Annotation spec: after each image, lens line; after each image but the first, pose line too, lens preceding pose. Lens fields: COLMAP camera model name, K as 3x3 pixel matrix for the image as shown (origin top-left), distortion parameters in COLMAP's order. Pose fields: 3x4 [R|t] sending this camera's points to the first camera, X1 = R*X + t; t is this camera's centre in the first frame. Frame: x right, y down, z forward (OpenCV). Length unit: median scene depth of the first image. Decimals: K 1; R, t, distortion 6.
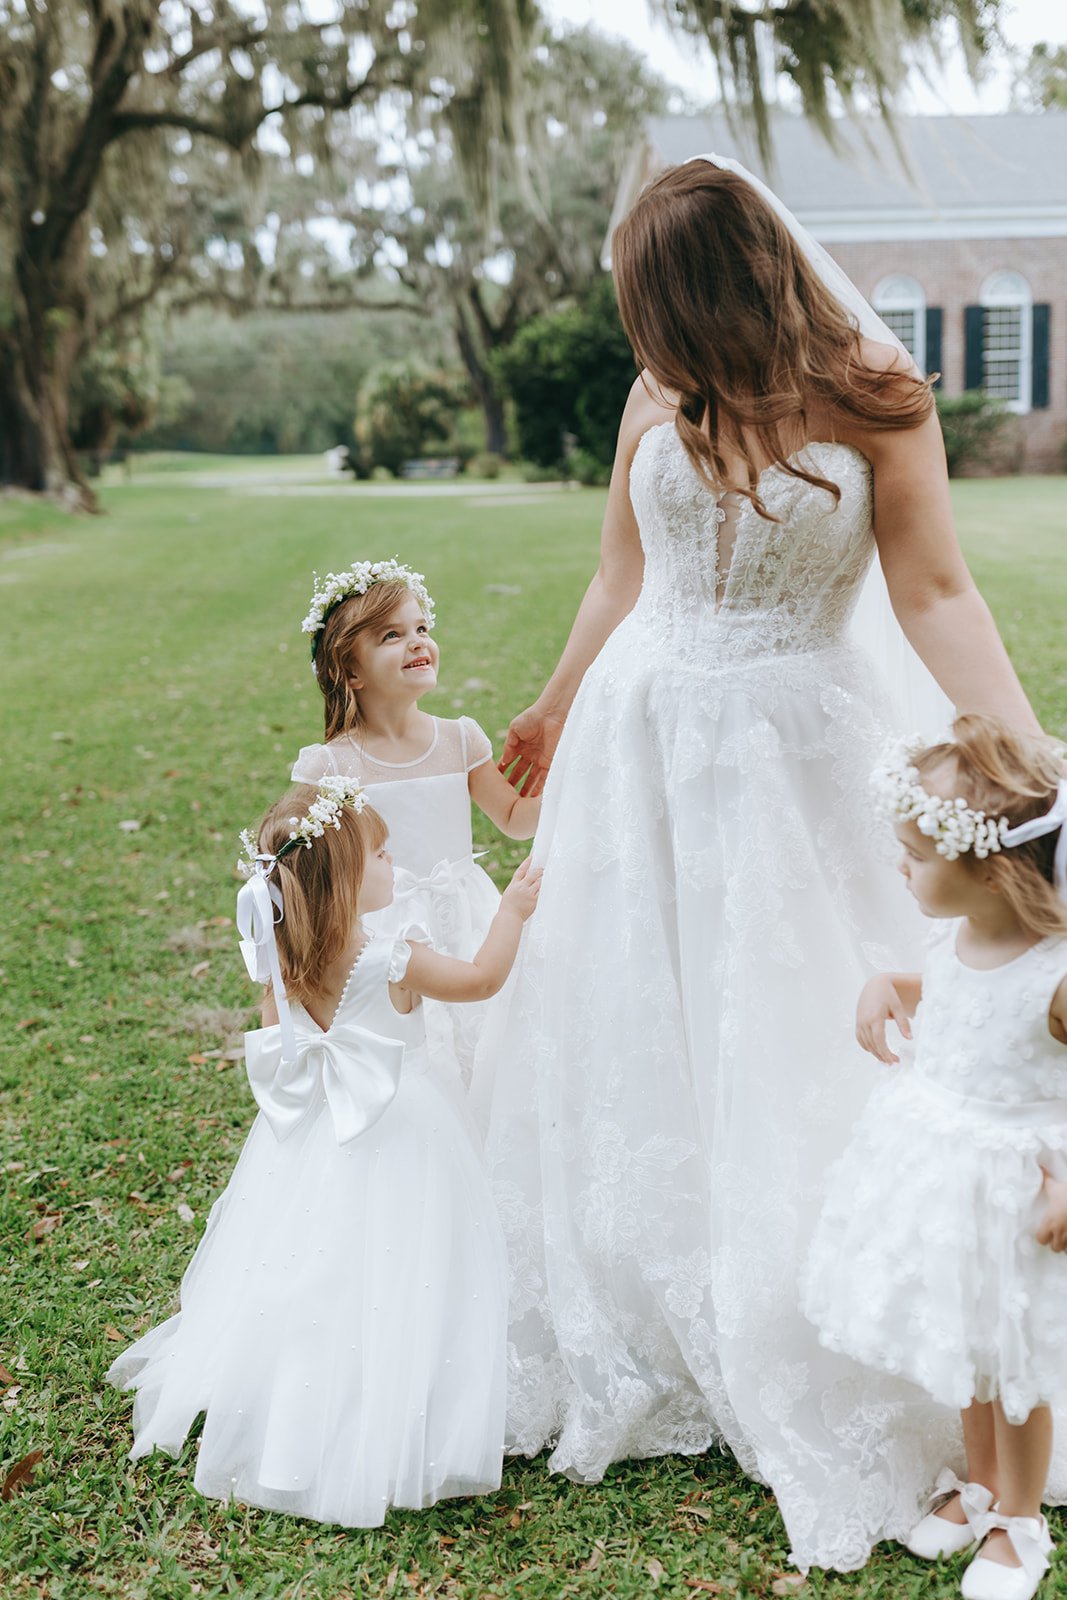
lens RADIAL K [[1689.6, 0, 533.5], [0, 1689.6, 800.0], [0, 0, 1]] dist [0.015431, 0.034964]
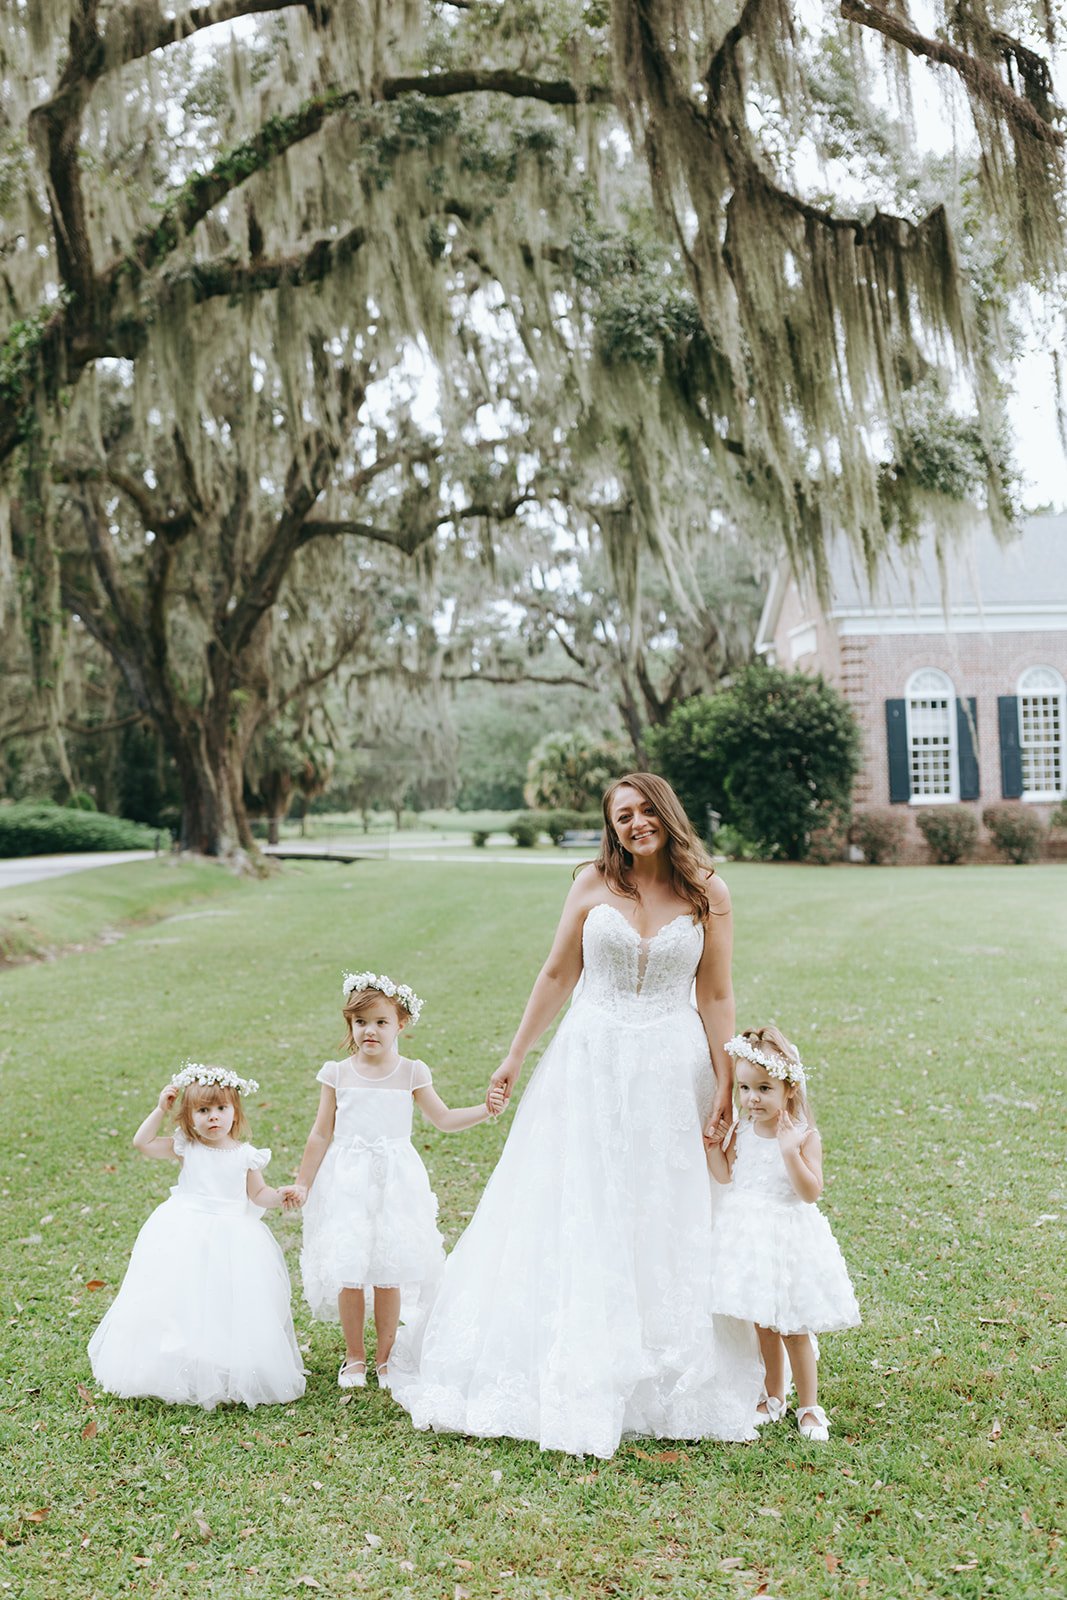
lens RADIAL K [[1945.0, 0, 533.5], [0, 1945.0, 800.0], [0, 0, 1]] dist [-0.000474, 0.006141]
pose [[0.991626, 0.015716, -0.128183, 0.056660], [-0.040773, 0.979899, -0.195285, 0.012223], [0.122537, 0.198877, 0.972334, -0.149548]]
